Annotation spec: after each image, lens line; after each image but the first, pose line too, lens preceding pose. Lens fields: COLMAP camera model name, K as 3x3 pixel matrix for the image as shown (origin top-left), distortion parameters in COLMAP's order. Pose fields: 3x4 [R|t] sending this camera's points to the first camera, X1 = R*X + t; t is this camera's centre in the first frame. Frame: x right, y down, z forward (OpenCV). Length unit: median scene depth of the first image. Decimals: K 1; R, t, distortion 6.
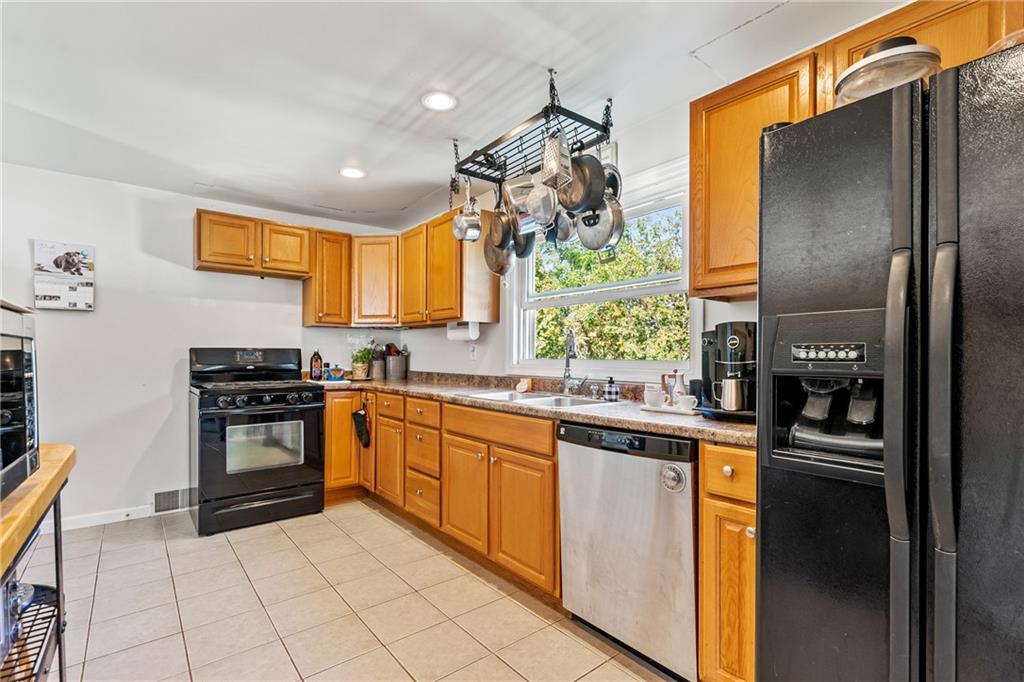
lens RADIAL K [[473.4, 0, 508.2], [0, 473.4, 356.8], [0, 0, 1]] dist [-0.000830, 0.000290]
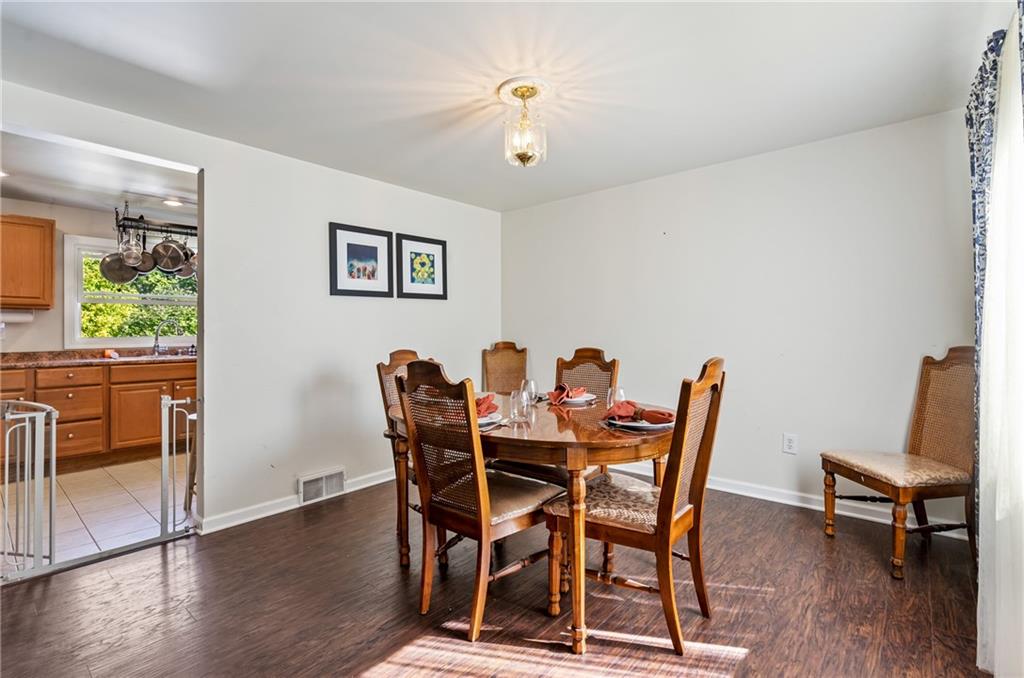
lens RADIAL K [[469.6, 0, 513.7], [0, 469.6, 325.0], [0, 0, 1]] dist [-0.002556, 0.000162]
pose [[-0.195785, 0.002946, 0.980643, -1.671382], [0.003183, 0.999992, -0.002368, -0.025987], [-0.980642, 0.002658, -0.195792, 0.007196]]
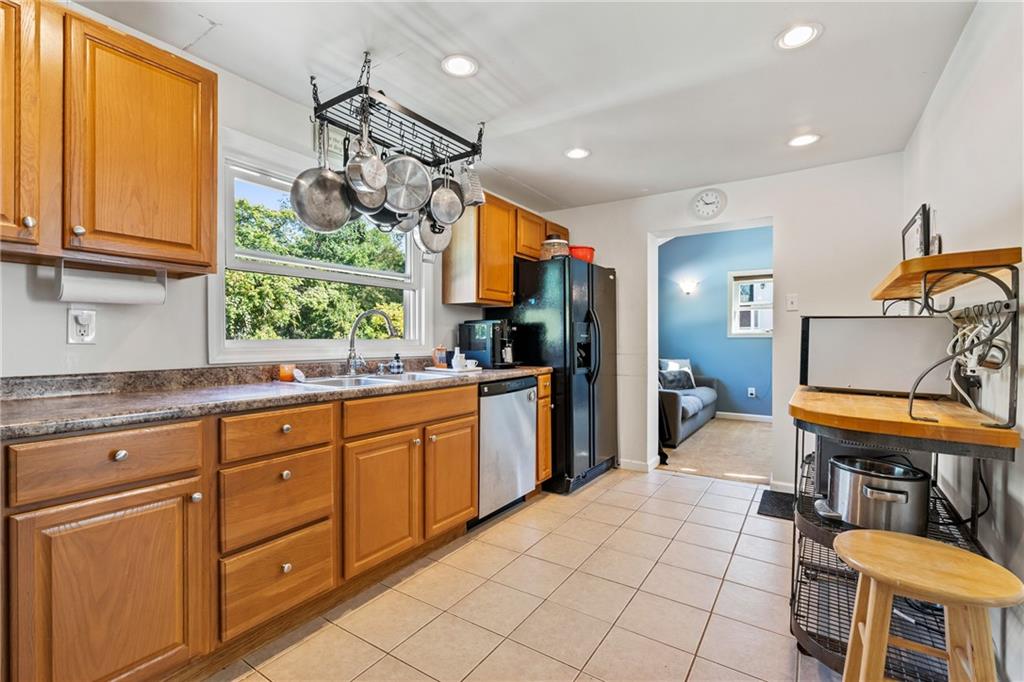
lens RADIAL K [[457.6, 0, 512.0], [0, 457.6, 341.0], [0, 0, 1]] dist [-0.001132, -0.000058]
pose [[-0.307148, -0.007484, 0.951632, -0.760902], [0.000937, 0.999966, 0.008166, 0.001750], [-0.951661, 0.003400, -0.307131, 0.856033]]
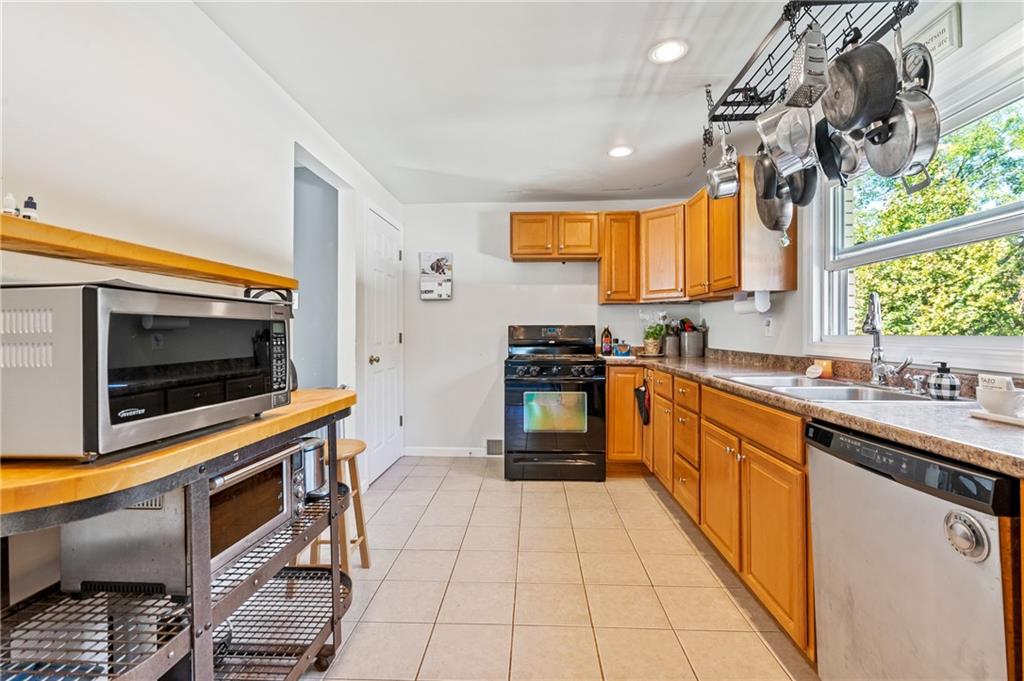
lens RADIAL K [[469.6, 0, 513.7], [0, 469.6, 326.5], [0, 0, 1]] dist [-0.002556, 0.000162]
pose [[0.752936, -0.009817, -0.658021, 0.158059], [-0.000419, 0.999881, -0.015397, 0.002643], [0.658094, 0.011869, 0.752842, 0.095114]]
